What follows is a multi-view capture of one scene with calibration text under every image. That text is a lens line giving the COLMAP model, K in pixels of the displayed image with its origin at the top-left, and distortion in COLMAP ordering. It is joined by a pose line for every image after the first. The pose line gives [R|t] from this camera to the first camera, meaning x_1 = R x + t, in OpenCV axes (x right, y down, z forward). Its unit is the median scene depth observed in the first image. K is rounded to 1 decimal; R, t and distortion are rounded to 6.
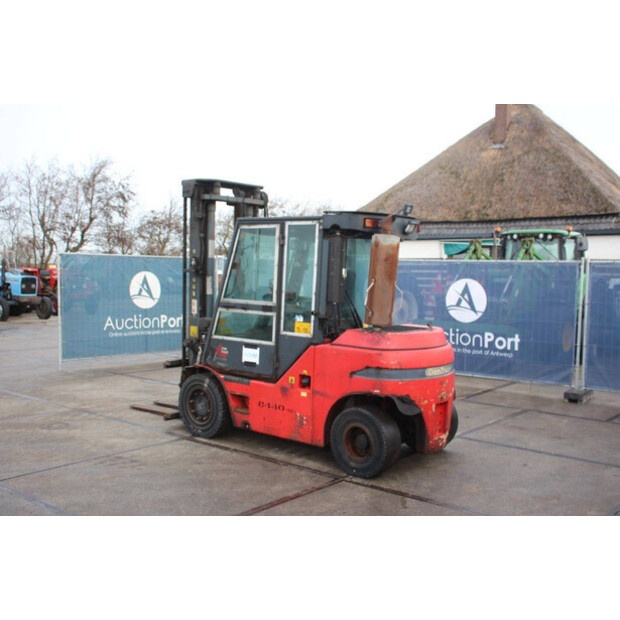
lens RADIAL K [[686.4, 0, 310.0], [0, 686.4, 310.0], [0, 0, 1]] dist [-0.012681, 0.023924]
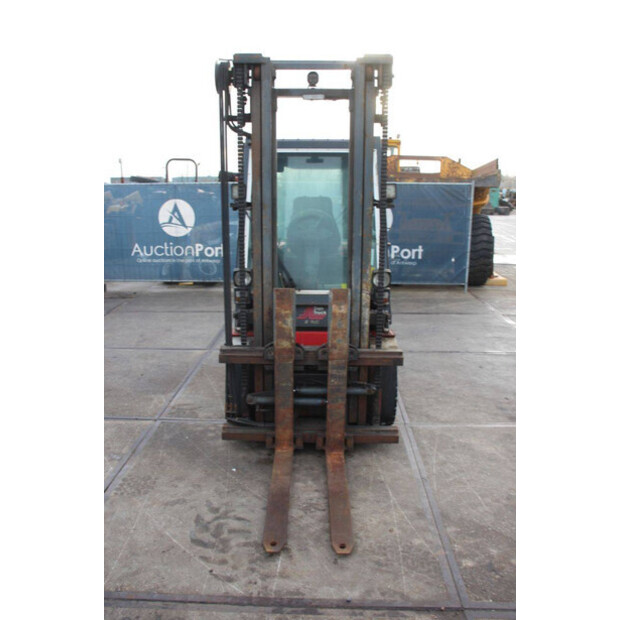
lens RADIAL K [[548.9, 0, 310.0], [0, 548.9, 310.0], [0, 0, 1]] dist [-0.154683, 0.173373]
pose [[-0.606332, -0.191919, 0.771705, -0.581653], [0.034005, 0.963295, 0.266284, -0.108098], [-0.794484, 0.187698, -0.577550, 1.457652]]
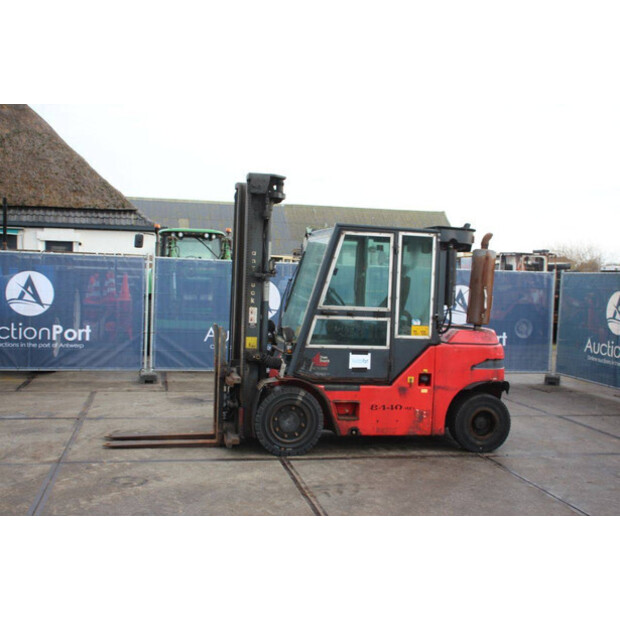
lens RADIAL K [[735.0, 0, 310.0], [0, 735.0, 310.0], [0, 0, 1]] dist [0.006139, 0.068482]
pose [[0.624560, -0.032189, 0.780313, -0.942769], [0.023349, 0.999473, 0.022541, -0.034107], [-0.780628, 0.004142, 0.624982, 0.370520]]
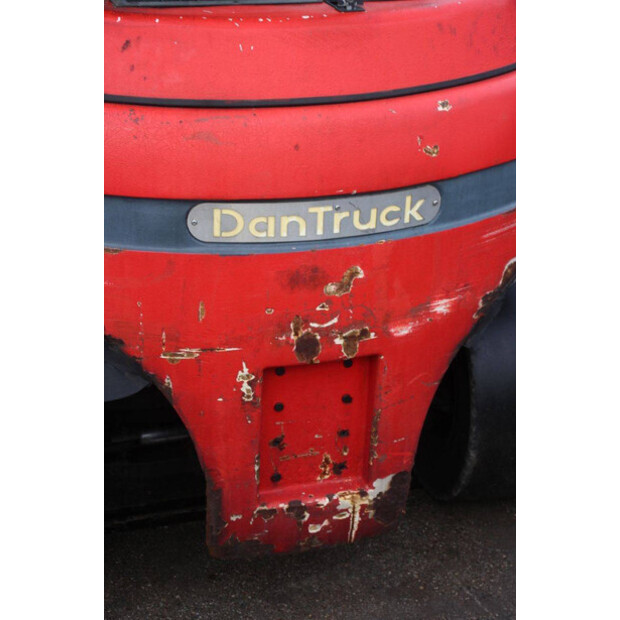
lens RADIAL K [[1387.0, 0, 310.0], [0, 1387.0, 310.0], [0, 0, 1]] dist [0.203973, -0.056767]
pose [[0.829208, 0.235553, -0.506882, 0.361235], [-0.053443, 0.936120, 0.347597, -0.029174], [0.556380, -0.261141, 0.788826, 0.580412]]
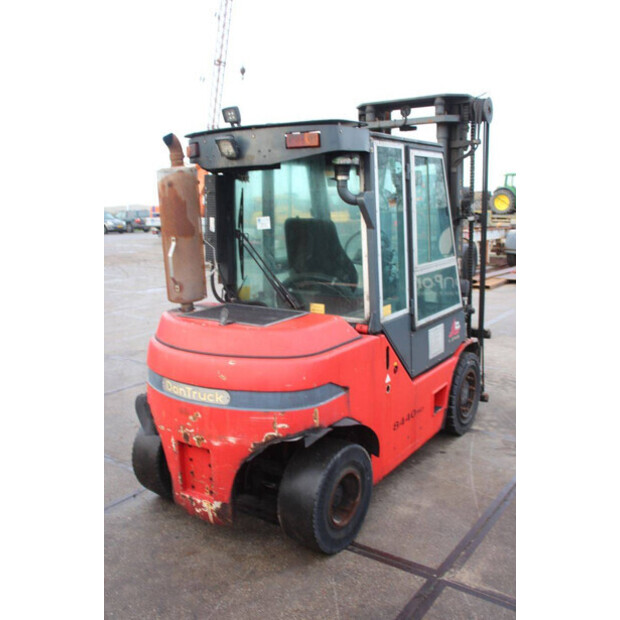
lens RADIAL K [[599.6, 0, 288.3], [0, 599.6, 310.0], [0, 0, 1]] dist [-0.078693, 0.012356]
pose [[0.038867, 0.152448, -0.987547, 0.610671], [-0.041286, 0.987695, 0.150846, -0.055784], [0.998391, 0.034909, 0.044682, 0.934228]]
